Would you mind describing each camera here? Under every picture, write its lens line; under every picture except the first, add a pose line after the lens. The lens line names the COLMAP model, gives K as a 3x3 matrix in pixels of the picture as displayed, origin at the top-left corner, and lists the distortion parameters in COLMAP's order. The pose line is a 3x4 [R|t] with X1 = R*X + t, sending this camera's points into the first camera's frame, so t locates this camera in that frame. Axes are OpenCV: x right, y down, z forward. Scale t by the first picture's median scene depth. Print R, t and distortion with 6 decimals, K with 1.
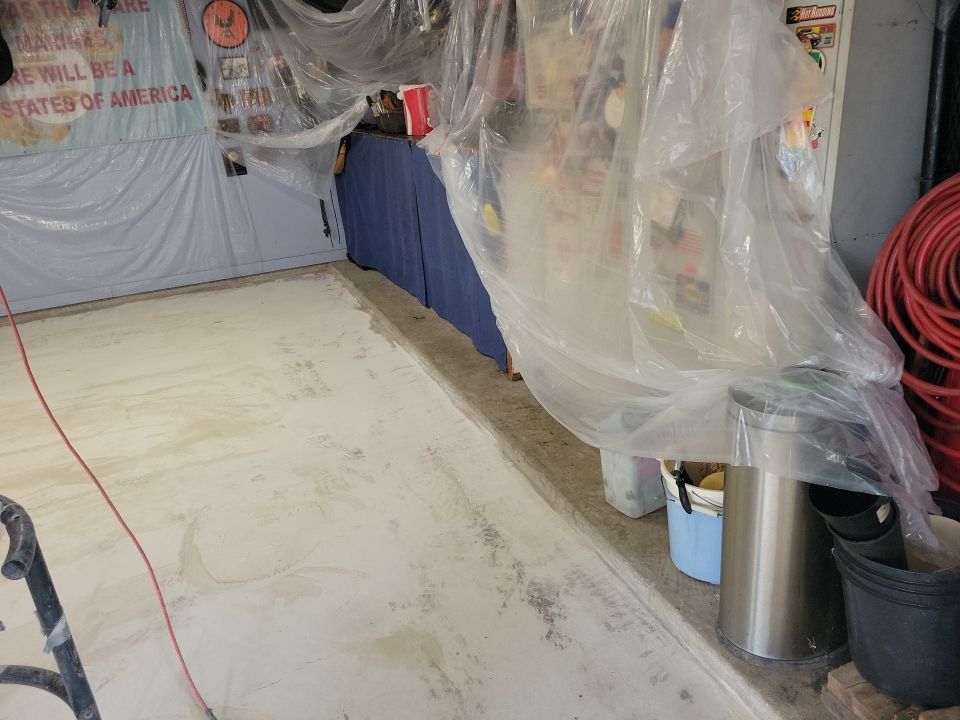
lens RADIAL K [[722.6, 0, 479.4], [0, 722.6, 360.1], [0, 0, 1]] dist [0.044550, -0.030645]
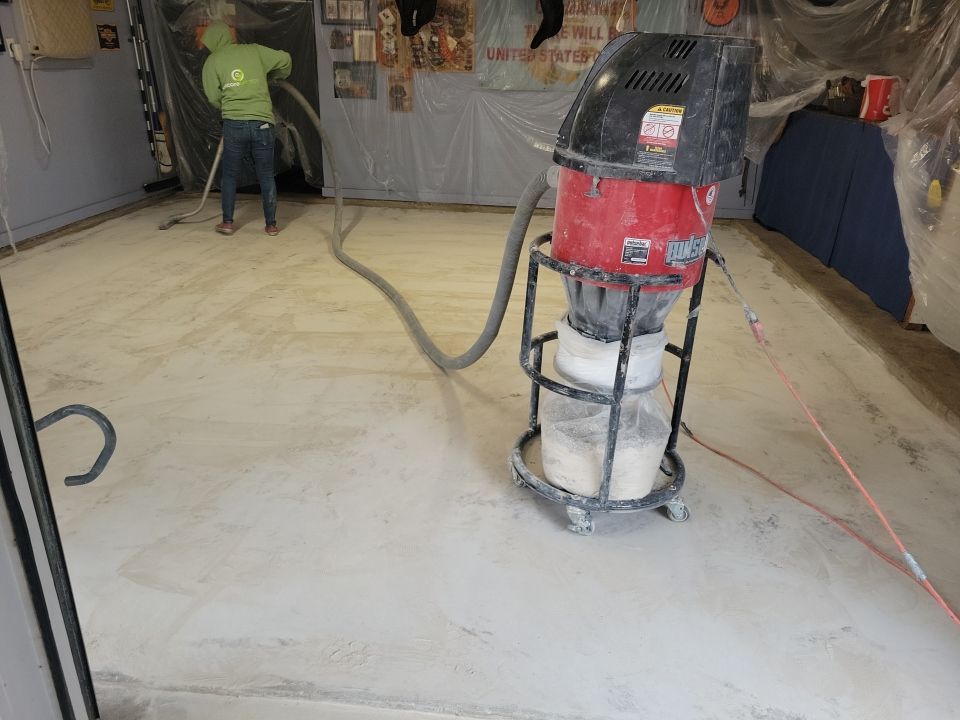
lens RADIAL K [[722.6, 0, 484.0], [0, 722.6, 362.2], [0, 0, 1]] dist [0.044550, -0.030645]
pose [[0.878200, 0.289320, -0.380865, -0.070485], [-0.277070, 0.956815, 0.087966, 0.130592], [0.389868, 0.028275, 0.920437, -0.307311]]
